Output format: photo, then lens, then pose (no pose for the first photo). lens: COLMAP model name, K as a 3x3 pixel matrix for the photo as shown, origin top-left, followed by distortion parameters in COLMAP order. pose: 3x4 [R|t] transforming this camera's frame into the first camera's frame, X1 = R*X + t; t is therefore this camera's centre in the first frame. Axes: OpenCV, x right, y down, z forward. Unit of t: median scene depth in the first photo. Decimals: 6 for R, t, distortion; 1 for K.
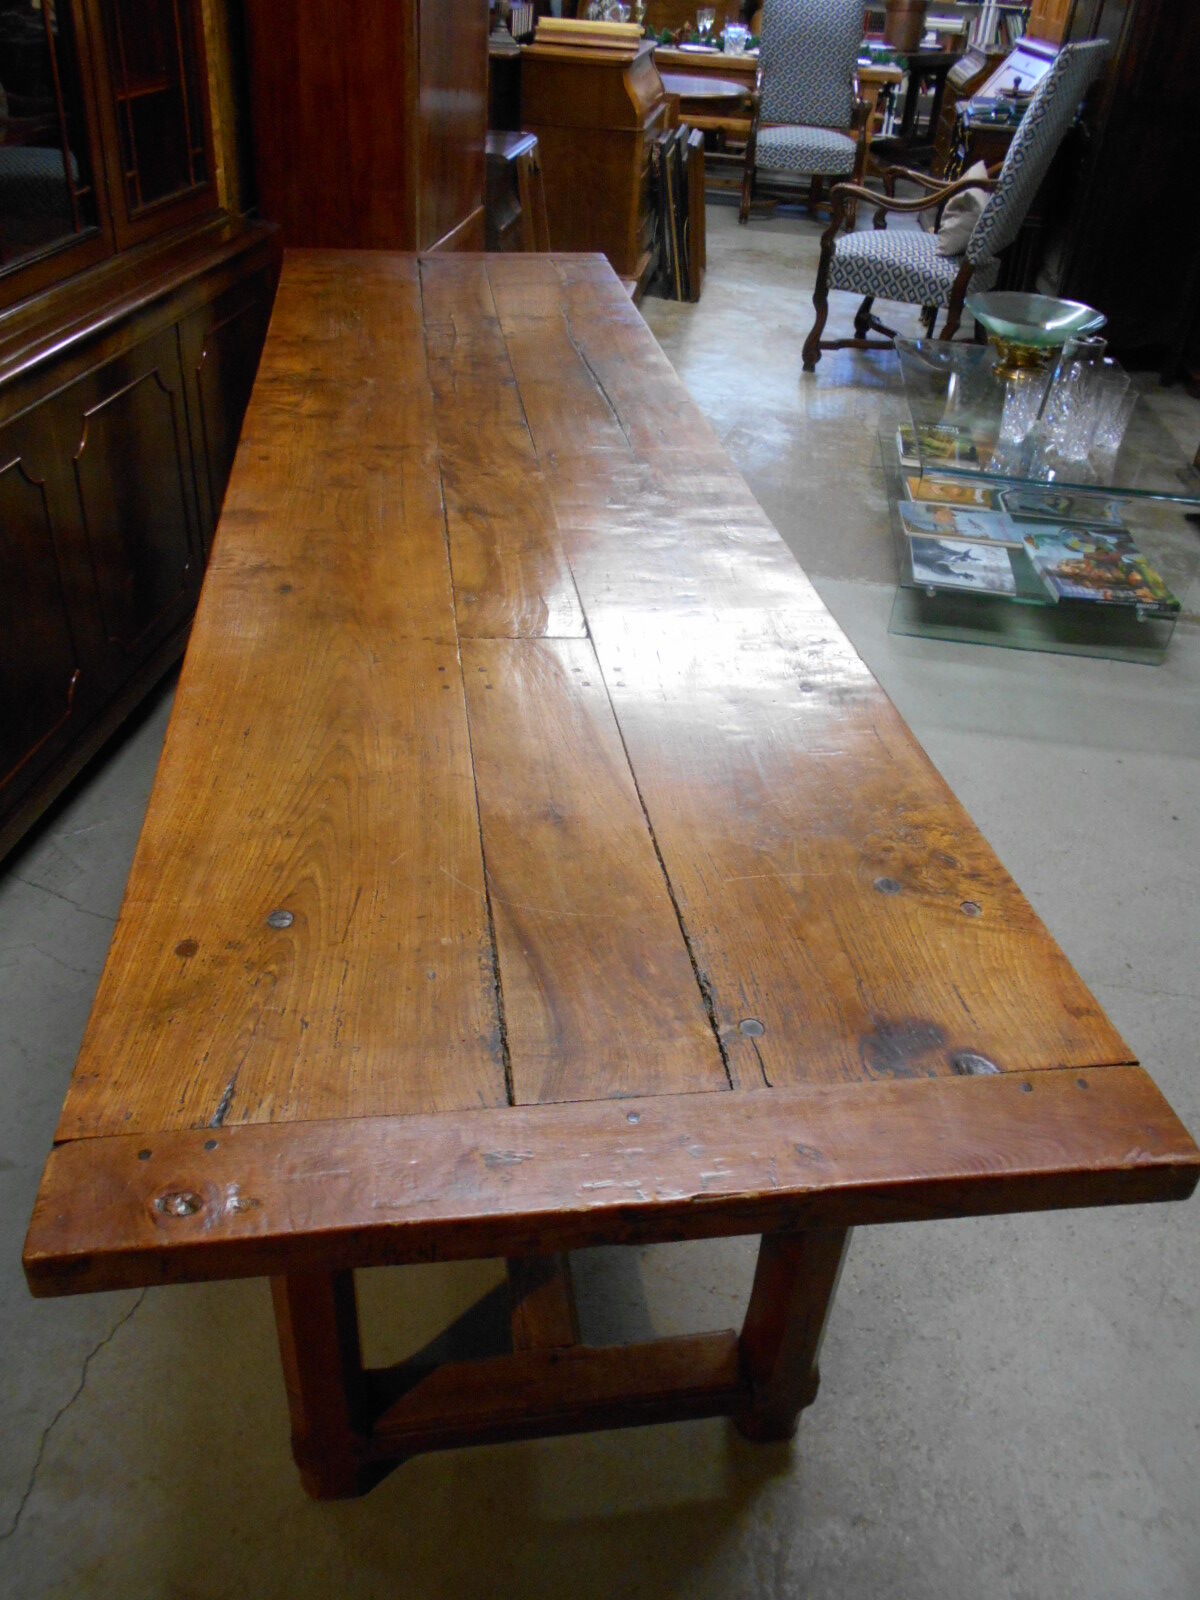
lens RADIAL K [[1250.2, 0, 599.7], [0, 1250.2, 800.1], [0, 0, 1]] dist [-0.042721, 0.042239]
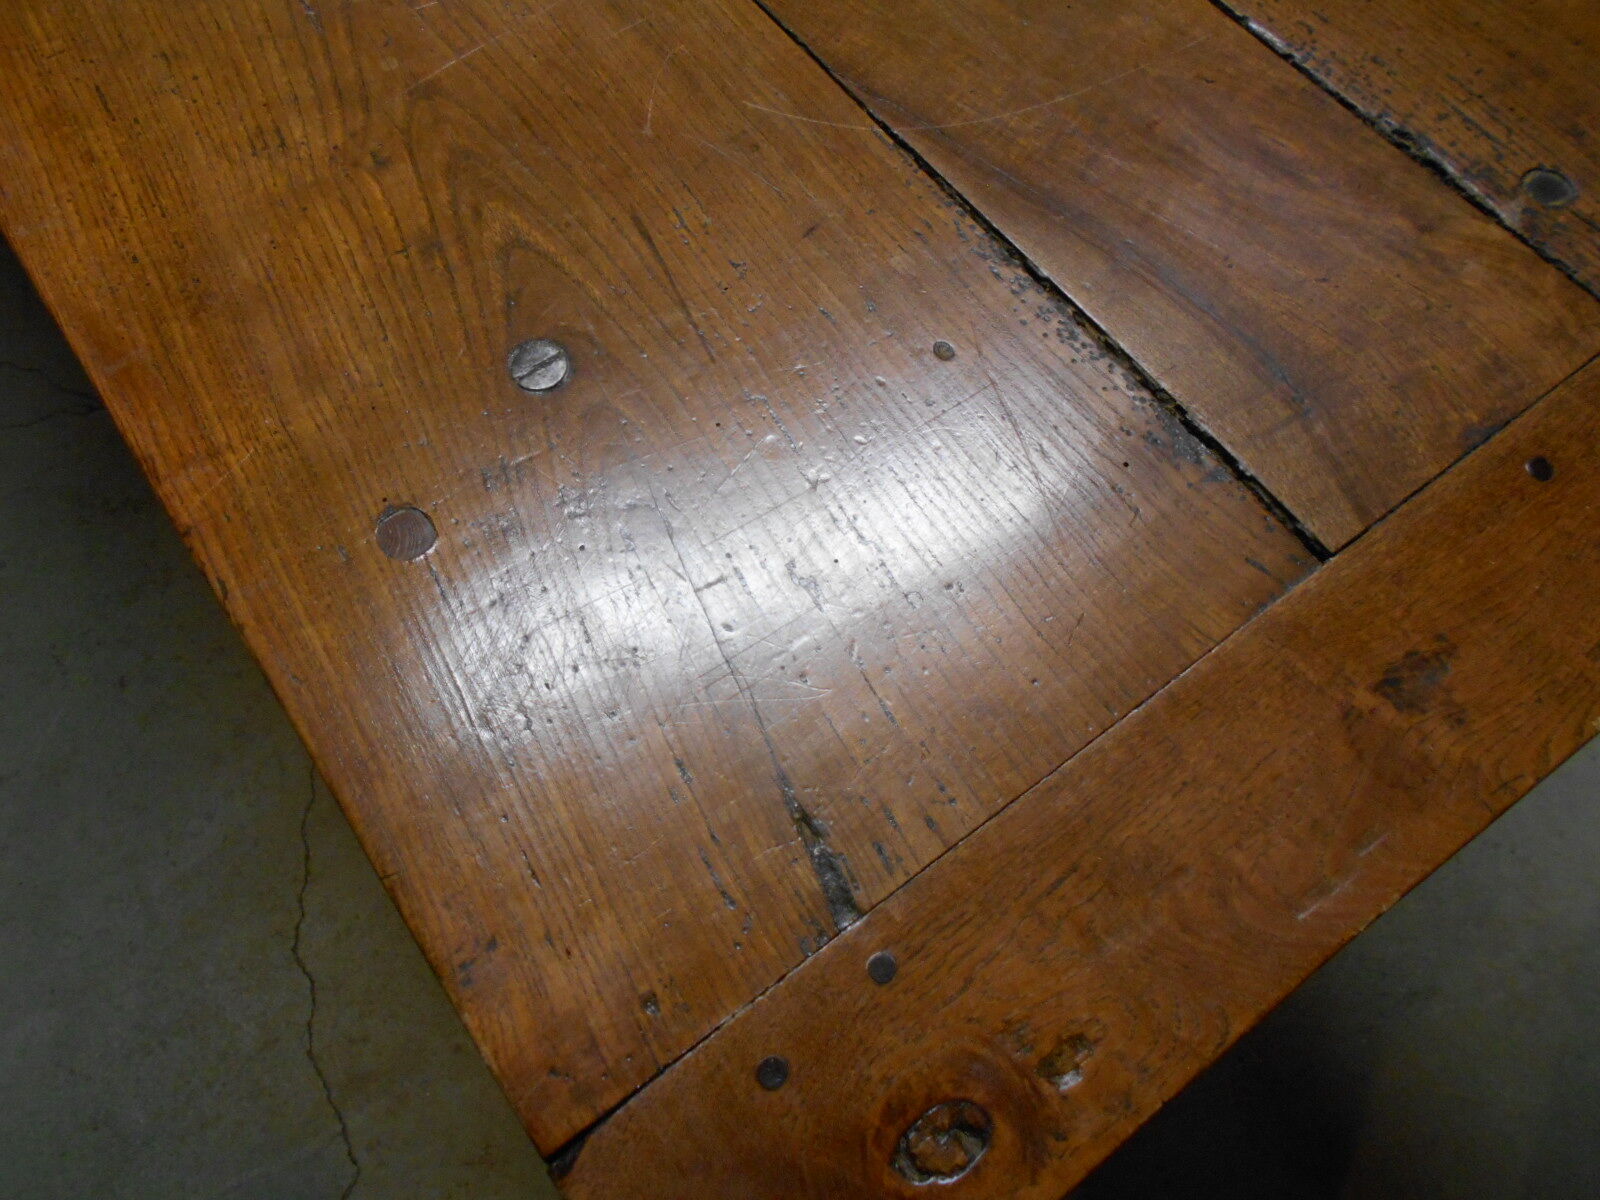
lens RADIAL K [[1250.2, 0, 734.8], [0, 1250.2, 614.7], [0, 0, 1]] dist [-0.042721, 0.042239]
pose [[0.886763, -0.439902, 0.141907, -0.281203], [0.295859, 0.776064, 0.556949, -0.055290], [-0.355131, -0.451898, 0.818334, 0.556598]]
